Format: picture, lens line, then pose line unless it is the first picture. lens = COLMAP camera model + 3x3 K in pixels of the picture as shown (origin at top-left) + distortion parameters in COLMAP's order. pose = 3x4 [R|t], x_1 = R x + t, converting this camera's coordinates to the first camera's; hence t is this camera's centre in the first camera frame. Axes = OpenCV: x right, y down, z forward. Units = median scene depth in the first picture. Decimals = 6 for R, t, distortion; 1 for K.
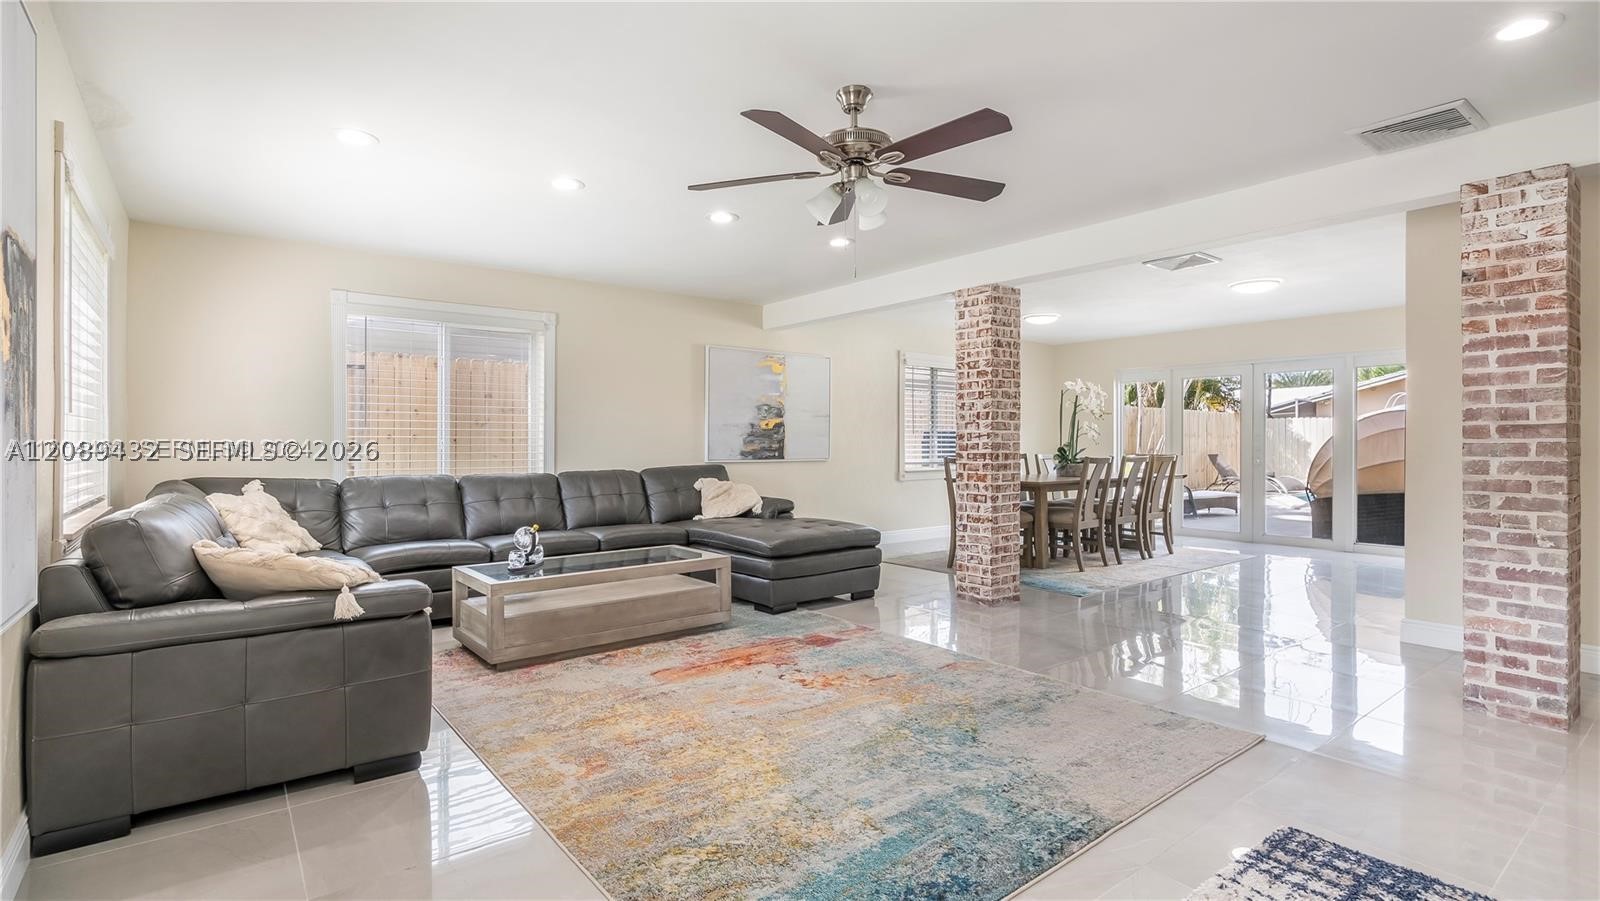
lens RADIAL K [[741.3, 0, 807.1], [0, 741.3, 446.0], [0, 0, 1]] dist [-0.007627, 0.000896]
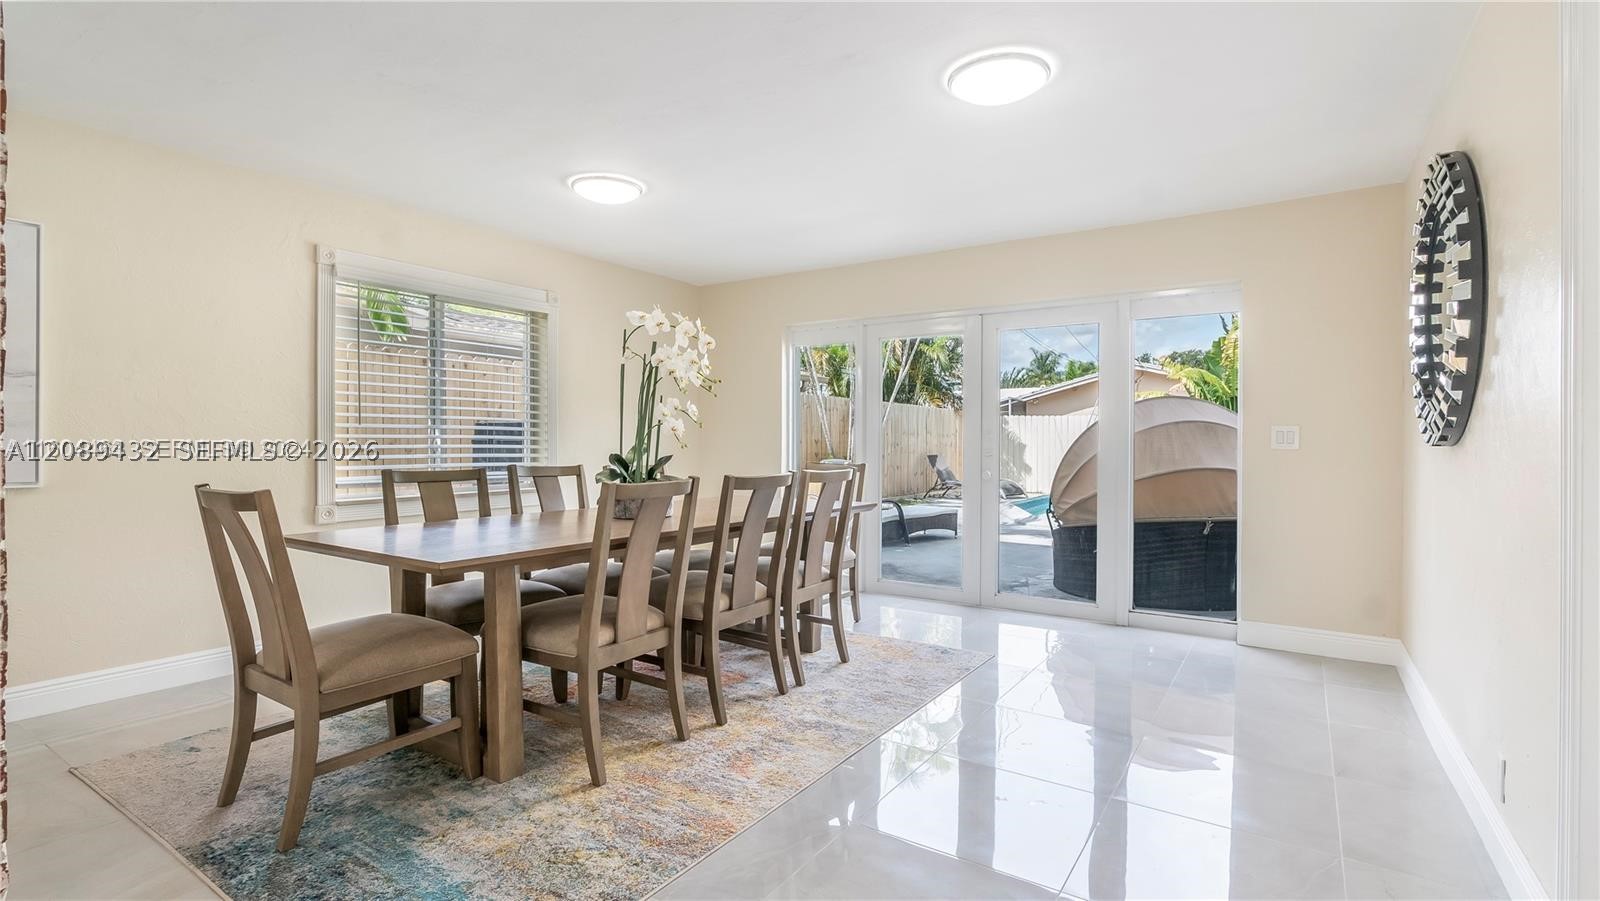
lens RADIAL K [[741.3, 0, 804.5], [0, 741.3, 447.2], [0, 0, 1]] dist [-0.007627, 0.000896]
pose [[0.947698, -0.003517, 0.319149, 0.286653], [0.002623, 0.999991, 0.003230, -0.002757], [-0.319158, -0.002224, 0.947699, 0.495535]]
